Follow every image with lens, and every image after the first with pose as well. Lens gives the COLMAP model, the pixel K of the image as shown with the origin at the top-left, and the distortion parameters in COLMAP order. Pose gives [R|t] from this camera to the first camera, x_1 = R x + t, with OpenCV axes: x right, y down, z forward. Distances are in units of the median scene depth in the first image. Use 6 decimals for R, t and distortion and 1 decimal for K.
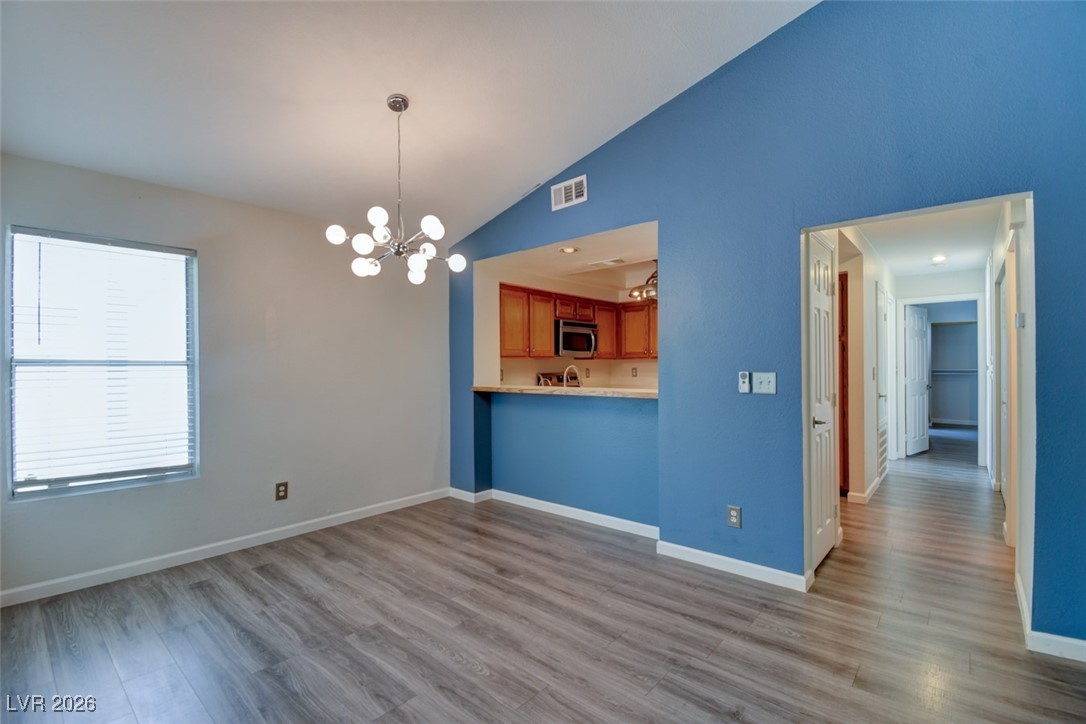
lens RADIAL K [[479.3, 0, 545.3], [0, 479.3, 365.4], [0, 0, 1]] dist [0.021327, -0.026140]
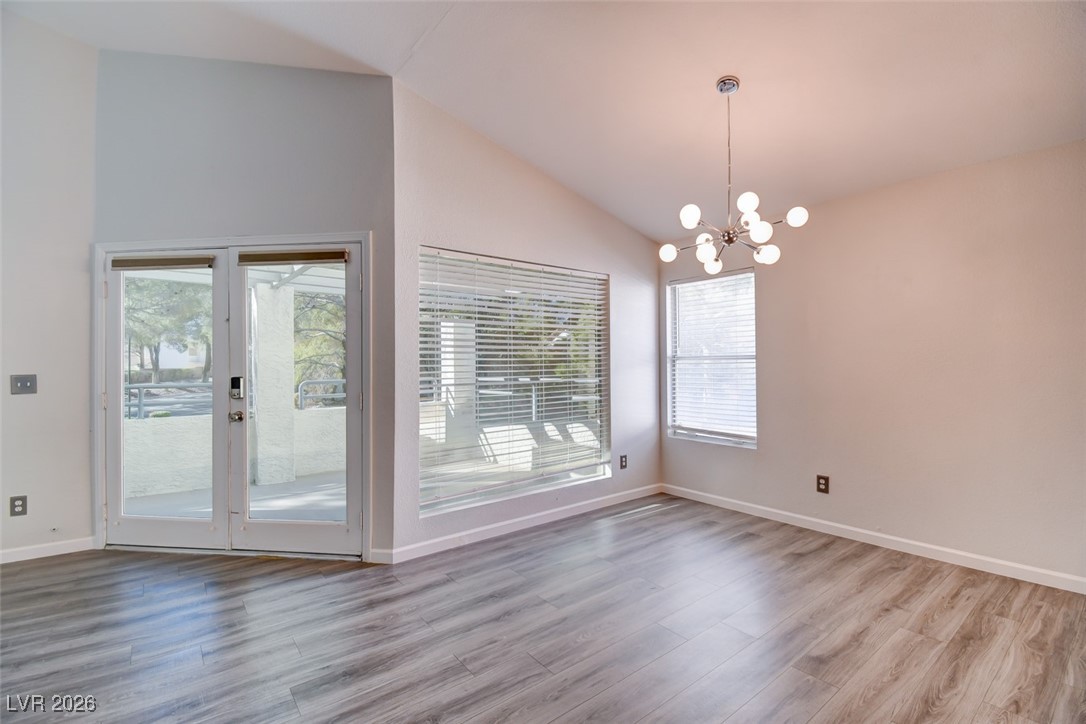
lens RADIAL K [[483.8, 0, 551.2], [0, 483.8, 358.7], [0, 0, 1]] dist [0.019778, -0.027315]
pose [[-0.179185, -0.003417, -0.983809, 0.595053], [0.010944, 0.999925, -0.005466, 0.000869], [0.983755, -0.011746, -0.179134, 0.690479]]
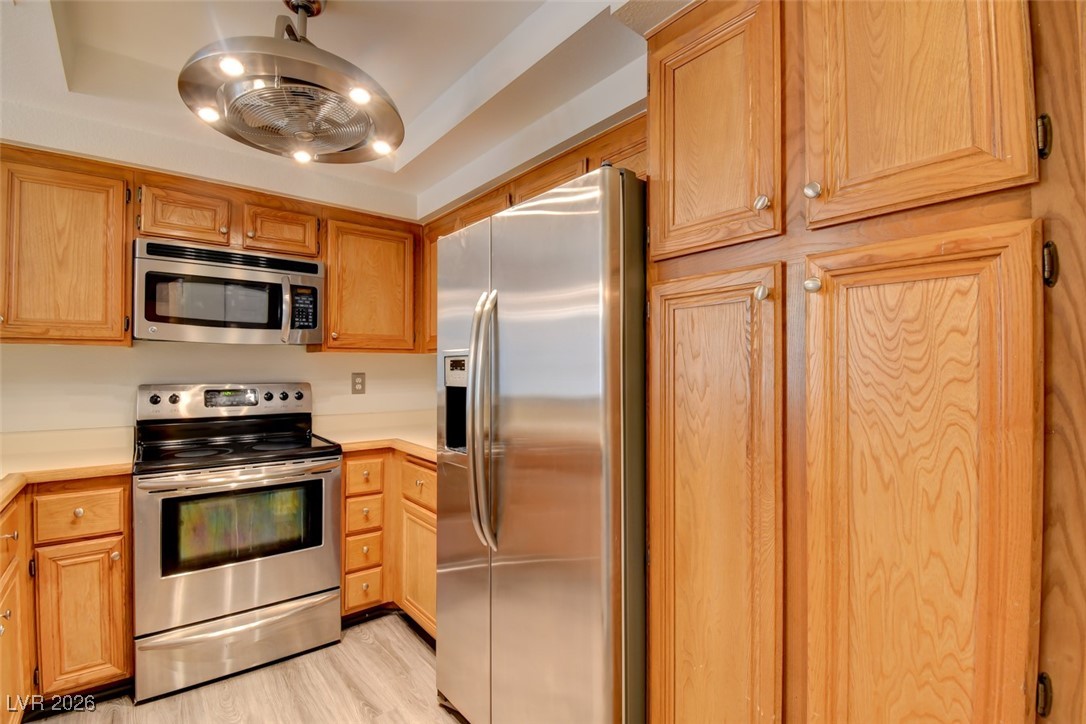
lens RADIAL K [[495.2, 0, 532.7], [0, 495.2, 362.9], [0, 0, 1]] dist [0.019496, -0.029566]
pose [[0.983853, 0.007402, -0.178827, 0.676051], [-0.009124, 0.999920, -0.008809, 0.001486], [0.178748, 0.010298, 0.983841, 1.150928]]
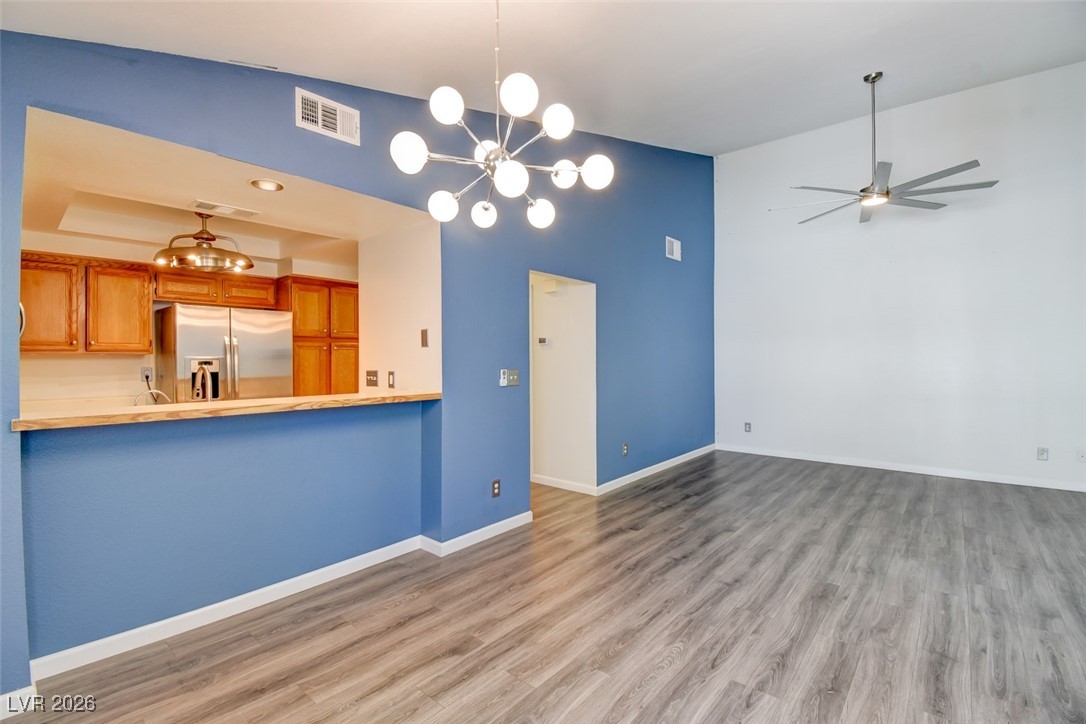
lens RADIAL K [[477.5, 0, 544.4], [0, 477.5, 360.0], [0, 0, 1]] dist [0.017903, -0.025898]
pose [[-0.003491, 0.004577, 0.999983, -0.738396], [-0.000534, 0.999989, -0.004579, -0.004066], [-0.999994, -0.000550, -0.003489, 0.795101]]
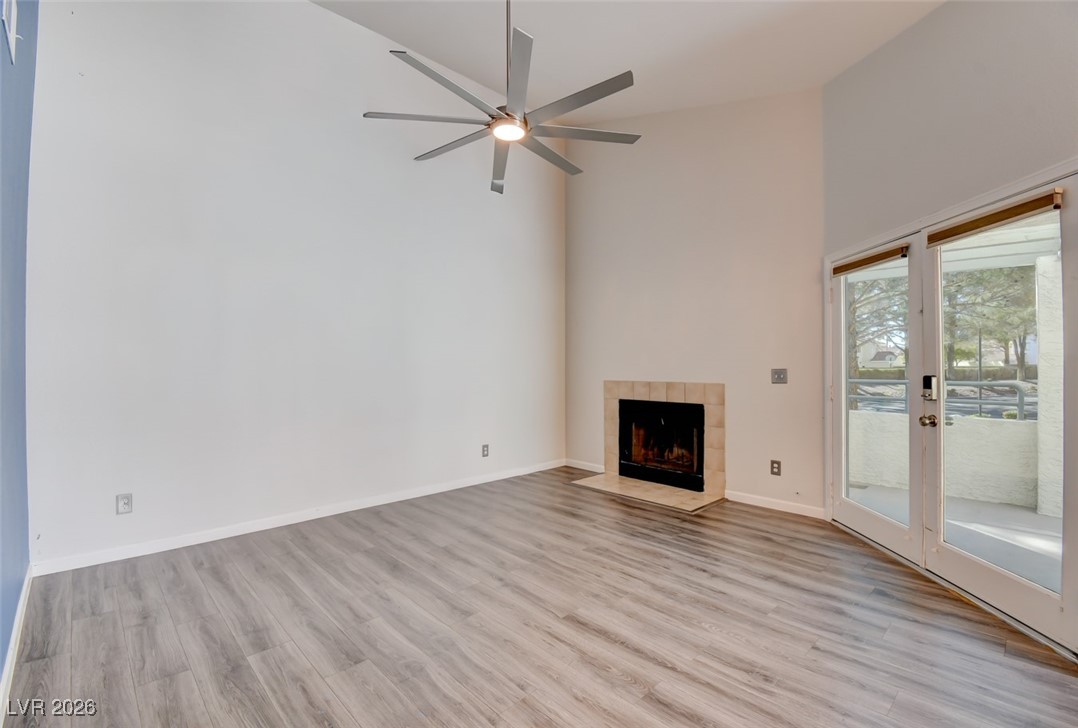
lens RADIAL K [[476.8, 0, 542.7], [0, 476.8, 360.8], [0, 0, 1]] dist [0.016665, -0.022954]
pose [[-0.995405, 0.009425, 0.095288, 0.349454], [0.008500, 0.999913, -0.010114, 0.002220], [-0.095375, -0.009258, -0.995398, 0.795624]]
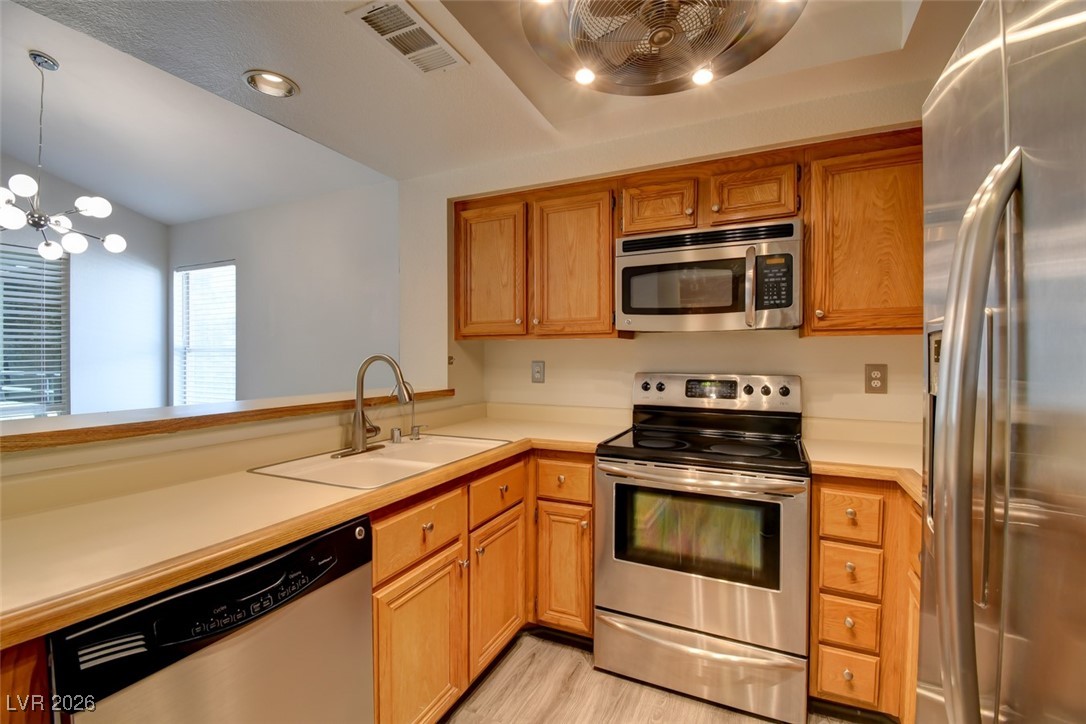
lens RADIAL K [[464.7, 0, 551.0], [0, 464.7, 359.7], [0, 0, 1]] dist [0.020556, -0.024089]
pose [[0.283621, 0.013499, -0.958841, 0.666509], [-0.003023, 0.999909, 0.013183, 0.001911], [0.958932, -0.000840, 0.283636, 1.412111]]
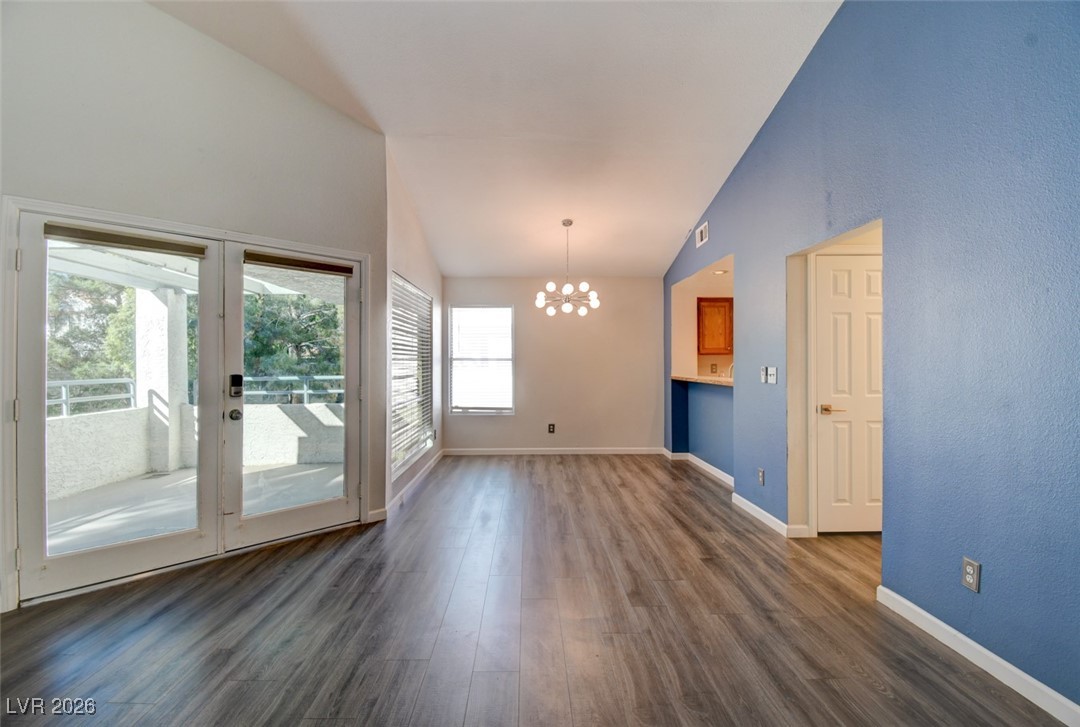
lens RADIAL K [[477.7, 0, 543.7], [0, 477.7, 360.3], [0, 0, 1]] dist [0.016665, -0.022954]
pose [[0.676991, 0.002844, -0.735986, 0.858543], [-0.001088, 0.999995, 0.002863, -0.006659], [0.735990, -0.001137, 0.676991, -0.290885]]
